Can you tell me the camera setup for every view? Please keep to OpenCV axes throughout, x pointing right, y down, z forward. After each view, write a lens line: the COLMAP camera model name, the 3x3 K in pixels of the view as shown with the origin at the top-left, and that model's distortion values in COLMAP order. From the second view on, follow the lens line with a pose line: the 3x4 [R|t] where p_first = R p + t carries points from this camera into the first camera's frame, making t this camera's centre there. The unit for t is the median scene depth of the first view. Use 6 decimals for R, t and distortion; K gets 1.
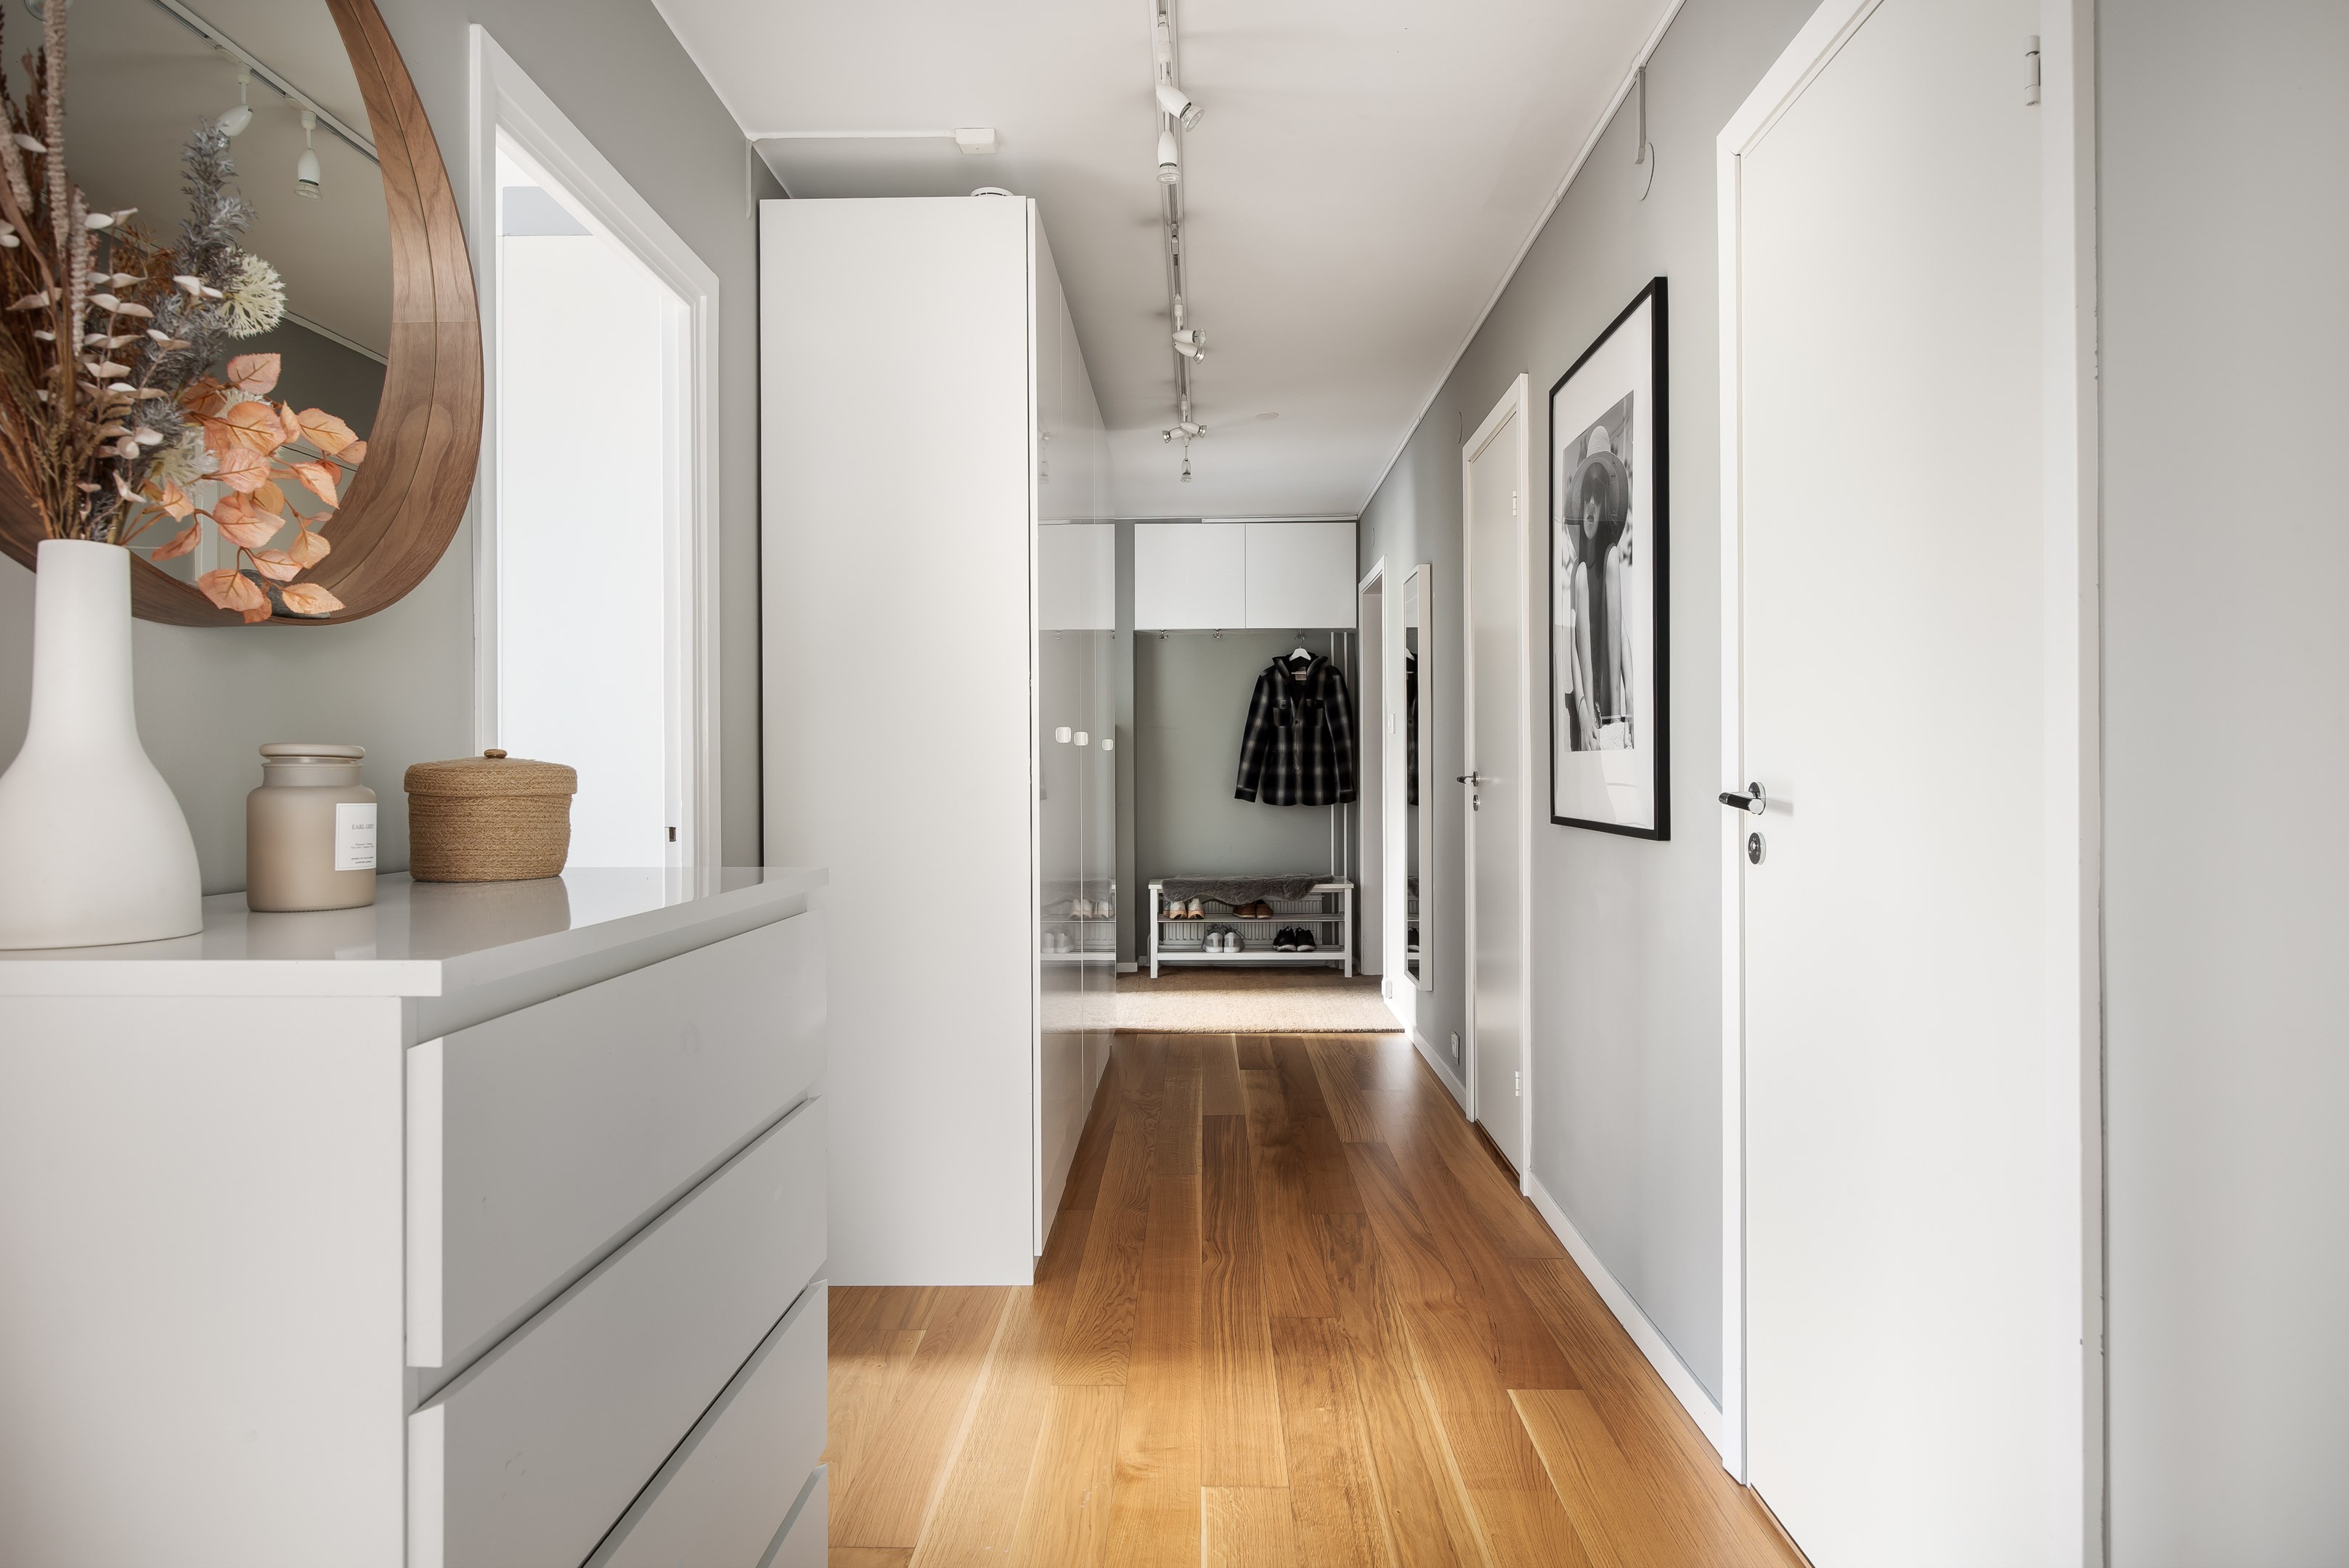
lens RADIAL K [[1326.3, 0, 1174.6], [0, 1326.3, 775.1], [0, 0, 1]] dist [-0.021608, 0.003365]
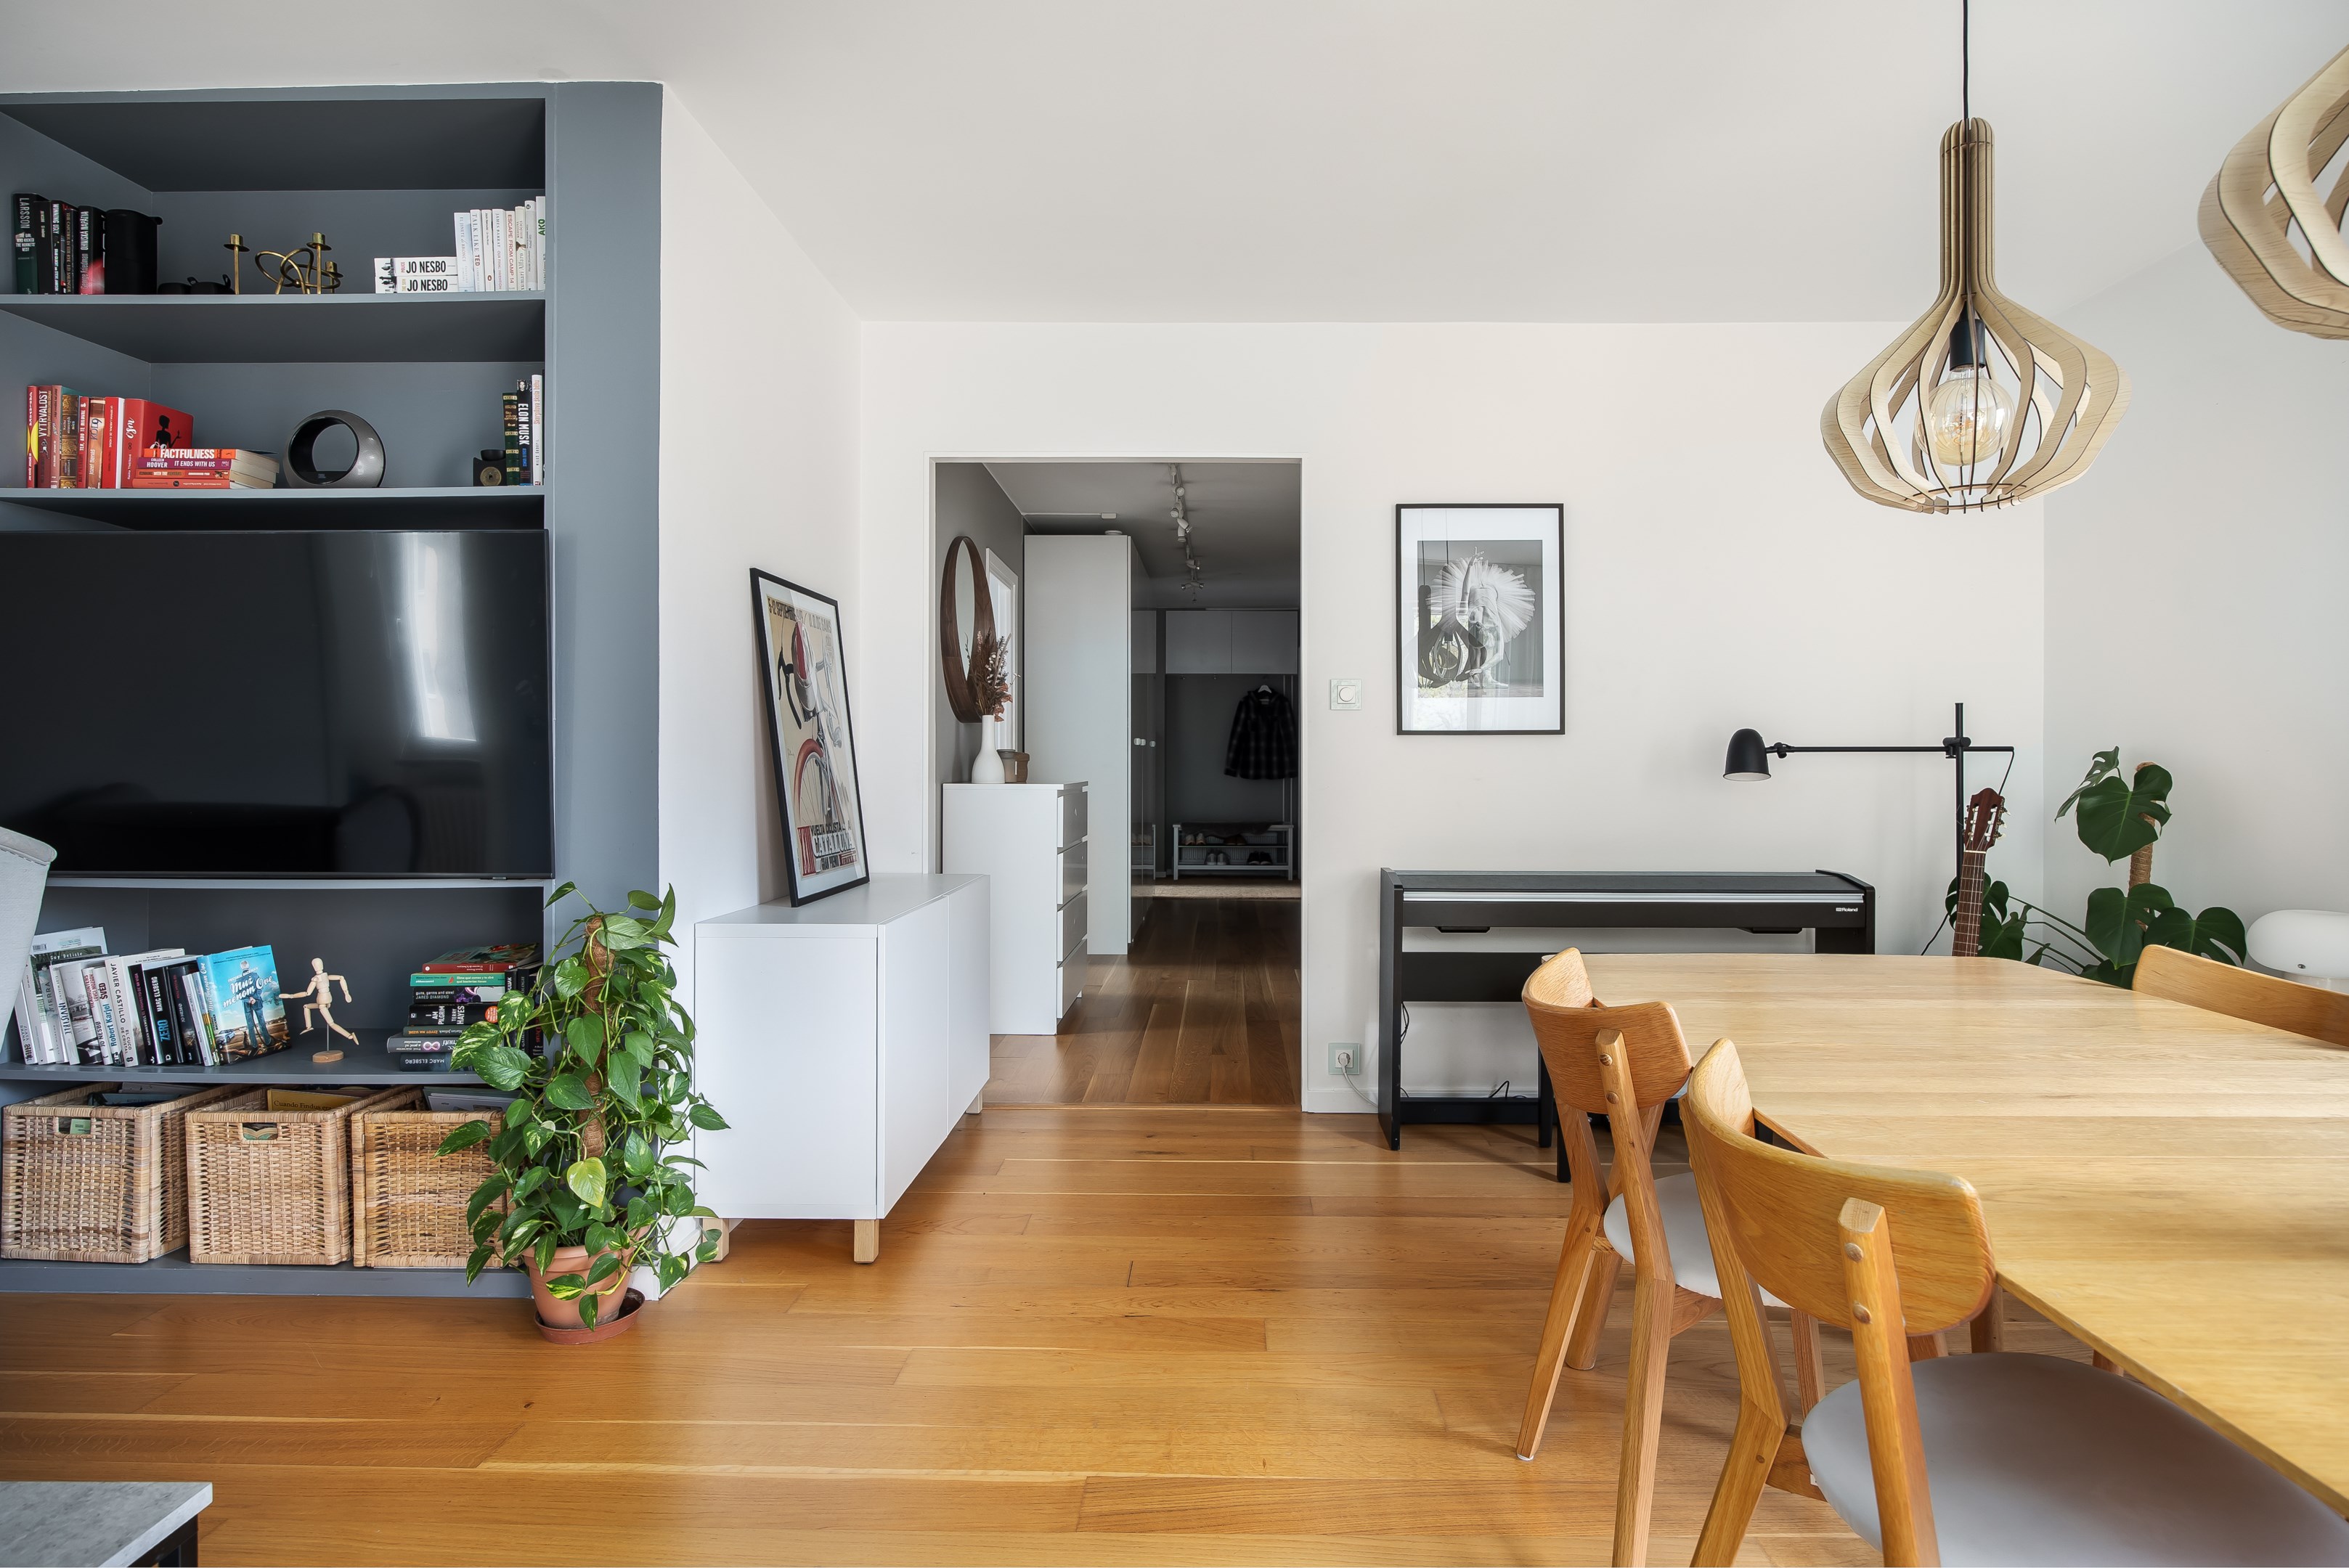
lens RADIAL K [[1302.6, 0, 1181.4], [0, 1302.6, 777.3], [0, 0, 1]] dist [-0.031344, -0.001544]
pose [[0.999903, 0.004346, -0.013215, 0.012619], [-0.004230, 0.999952, 0.008792, 0.006339], [0.013253, -0.008736, 0.999874, -0.660184]]
